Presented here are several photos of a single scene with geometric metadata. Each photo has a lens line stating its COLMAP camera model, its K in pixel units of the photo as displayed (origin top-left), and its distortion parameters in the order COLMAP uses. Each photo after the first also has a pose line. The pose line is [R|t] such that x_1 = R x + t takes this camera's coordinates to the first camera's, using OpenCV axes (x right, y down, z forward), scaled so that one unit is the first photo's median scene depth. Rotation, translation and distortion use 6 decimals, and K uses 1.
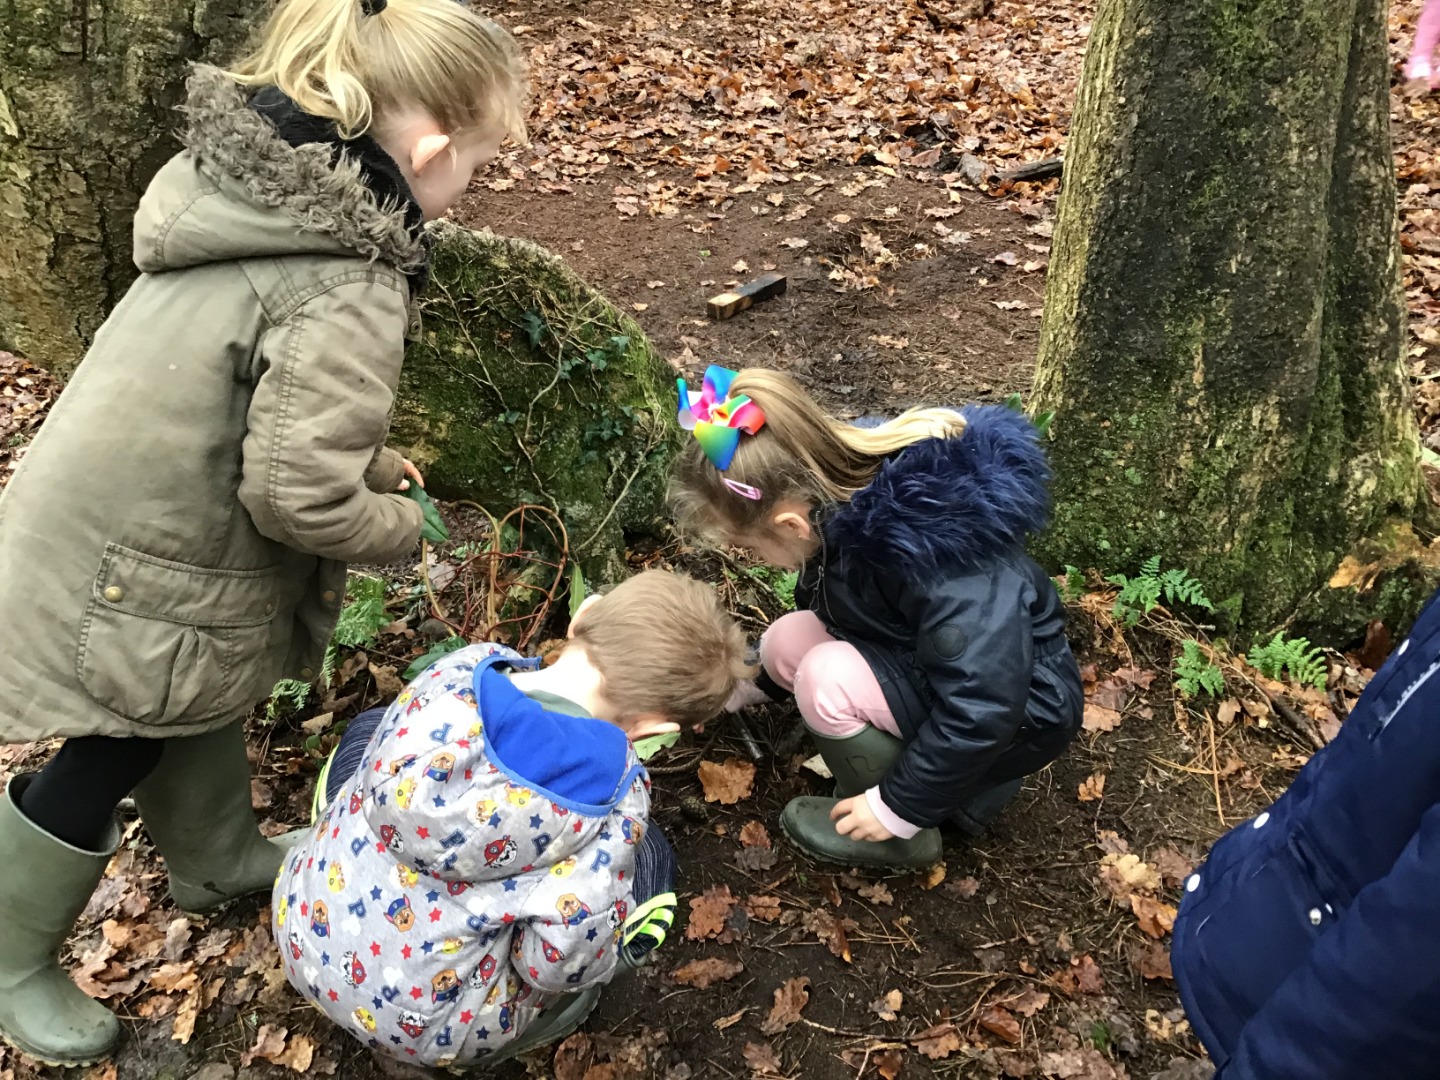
lens RADIAL K [[1295.4, 0, 714.5], [0, 1295.4, 538.5], [0, 0, 1]] dist [0.059594, -0.126362]
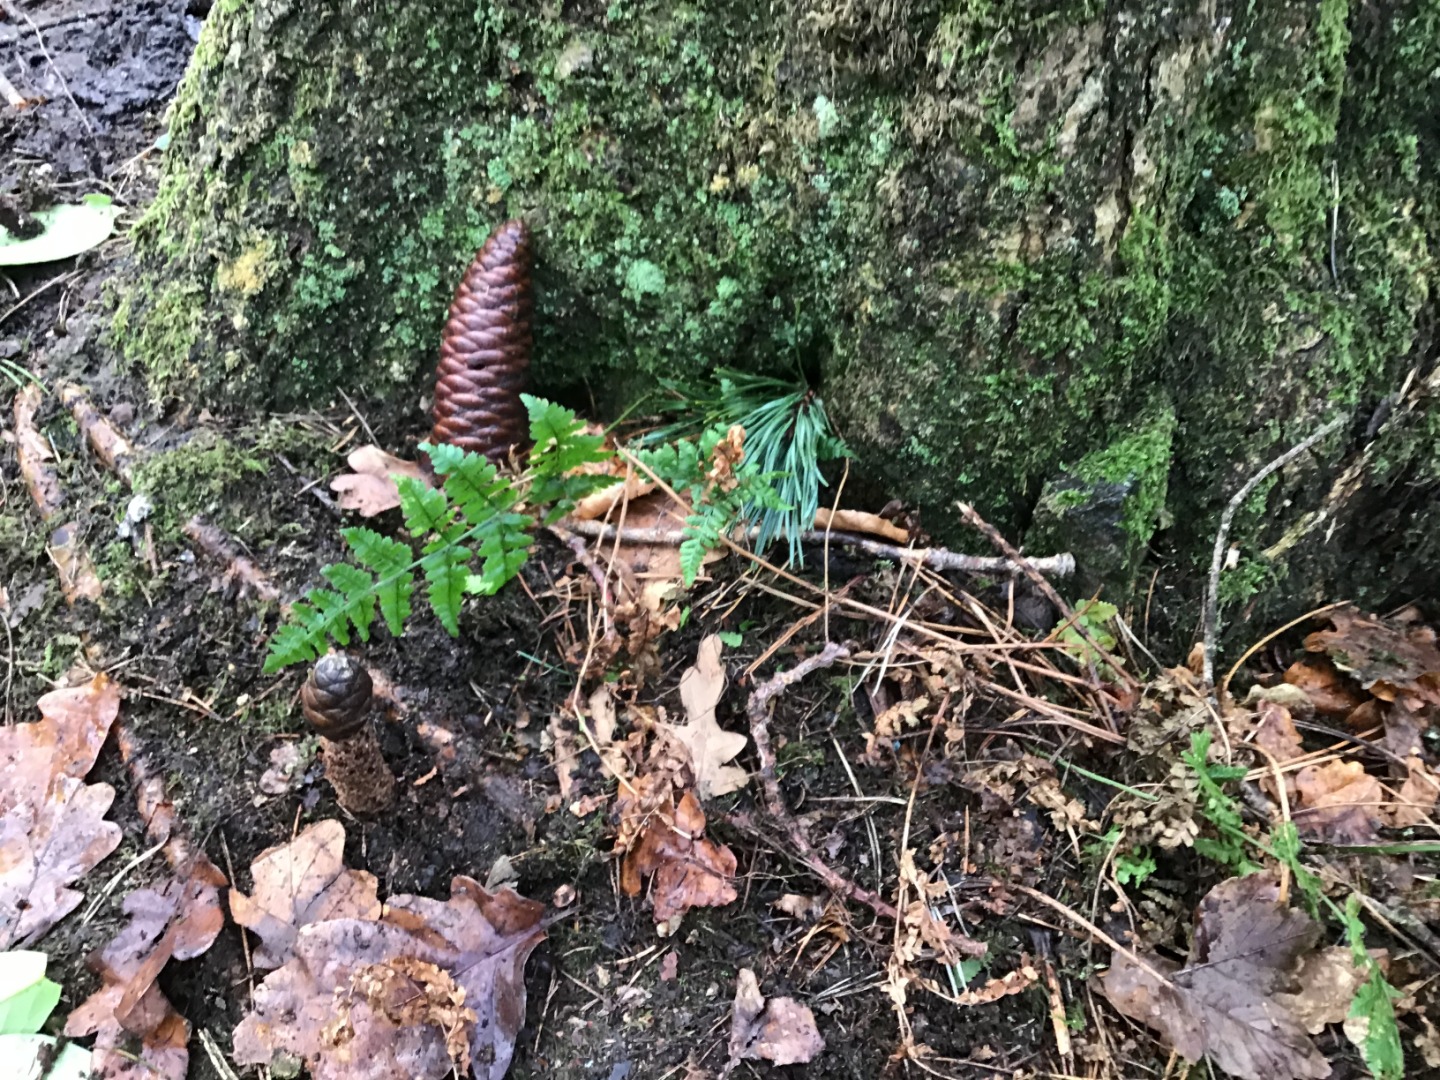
lens RADIAL K [[1295.4, 0, 729.9], [0, 1295.4, 542.2], [0, 0, 1]] dist [0.059594, -0.126362]
pose [[0.981334, -0.136684, 0.135278, 0.285173], [0.112791, 0.978830, 0.170790, 0.014819], [-0.155759, -0.152344, 0.975977, 0.764751]]
